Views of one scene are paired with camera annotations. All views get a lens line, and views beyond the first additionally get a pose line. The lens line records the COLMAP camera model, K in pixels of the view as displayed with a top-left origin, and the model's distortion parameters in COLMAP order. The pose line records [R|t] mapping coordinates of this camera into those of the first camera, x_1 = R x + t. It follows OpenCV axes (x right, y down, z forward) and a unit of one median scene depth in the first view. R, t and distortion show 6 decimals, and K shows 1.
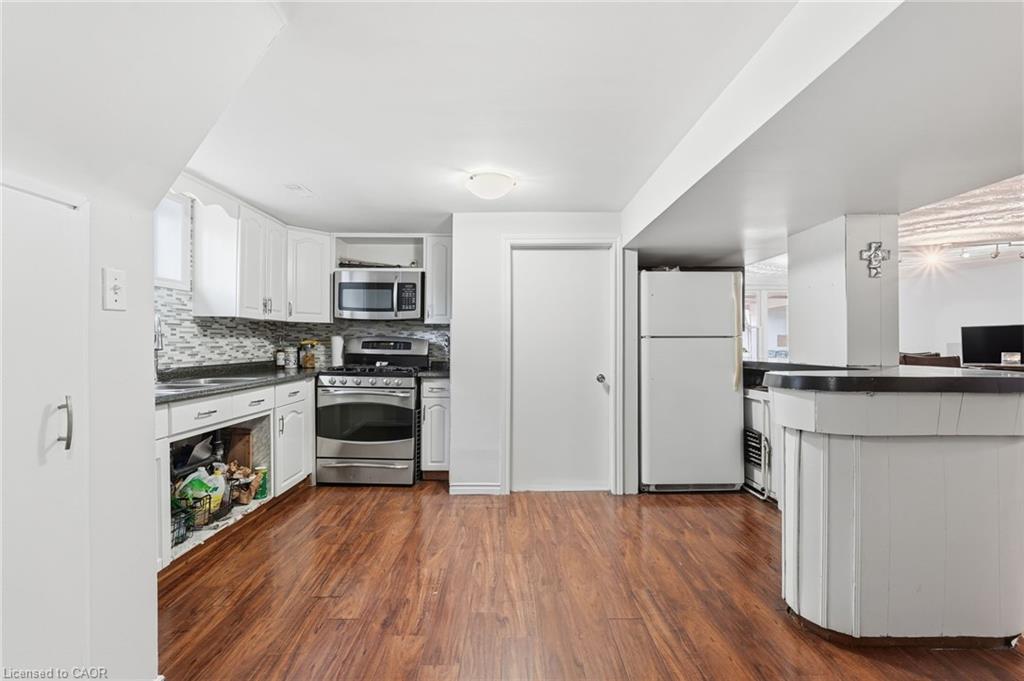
lens RADIAL K [[462.0, 0, 499.2], [0, 462.0, 348.7], [0, 0, 1]] dist [-0.000518, 0.000559]
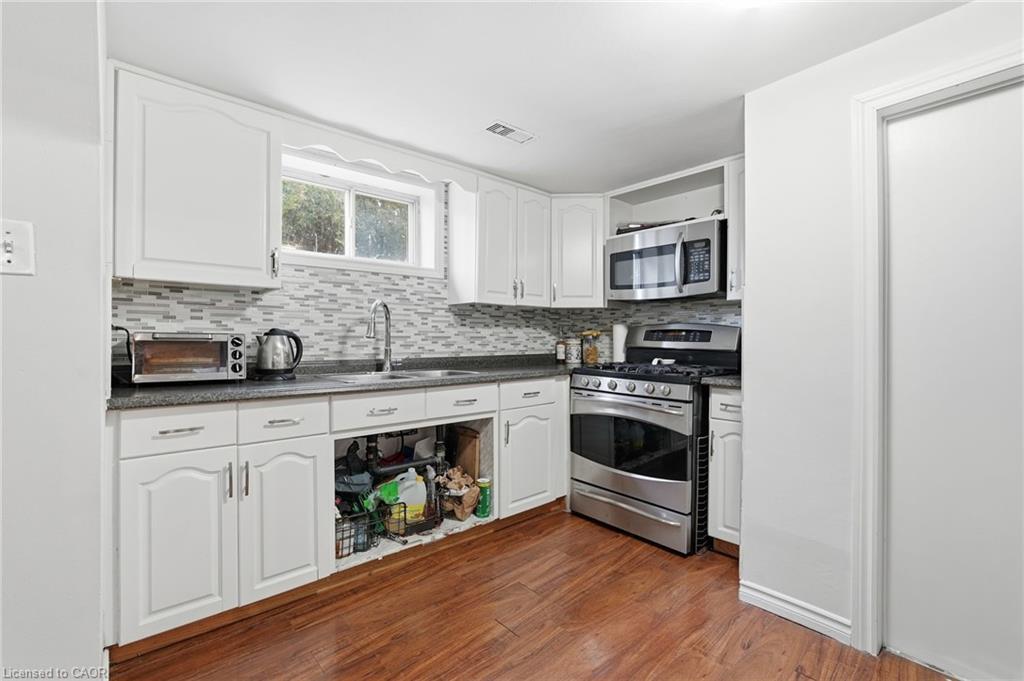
lens RADIAL K [[461.5, 0, 484.1], [0, 461.5, 339.4], [0, 0, 1]] dist [-0.004199, 0.000631]
pose [[0.677335, 0.000446, -0.735674, 0.088448], [-0.009339, 0.999924, -0.007993, 0.007861], [0.735615, 0.012284, 0.677288, 0.372634]]
